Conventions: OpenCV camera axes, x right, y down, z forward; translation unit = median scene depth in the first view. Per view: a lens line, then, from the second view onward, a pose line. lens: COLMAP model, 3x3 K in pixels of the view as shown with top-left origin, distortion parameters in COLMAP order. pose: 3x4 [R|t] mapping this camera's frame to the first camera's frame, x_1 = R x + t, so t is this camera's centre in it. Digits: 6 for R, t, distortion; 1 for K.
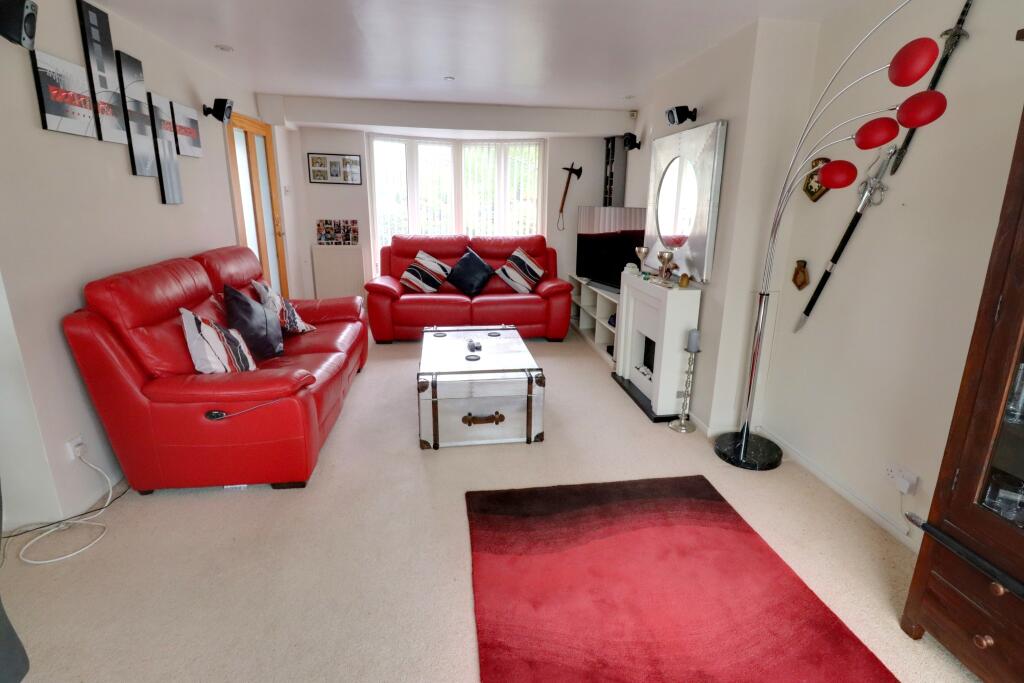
lens RADIAL K [[473.8, 0, 522.9], [0, 473.8, 328.6], [0, 0, 1]] dist [0.000395, -0.015238]
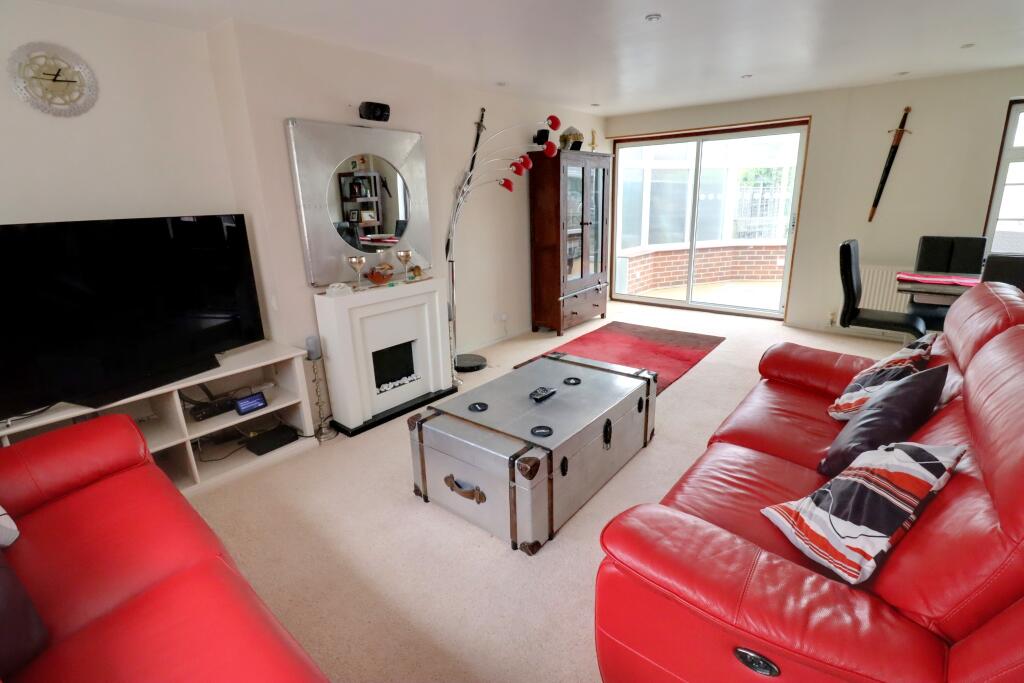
lens RADIAL K [[473.8, 0, 522.9], [0, 473.8, 328.6], [0, 0, 1]] dist [0.000395, -0.015238]
pose [[-0.680531, -0.190813, 0.707438, -0.865561], [0.193474, 0.884435, 0.424668, -0.549355], [-0.706715, 0.425870, -0.564968, 2.074310]]
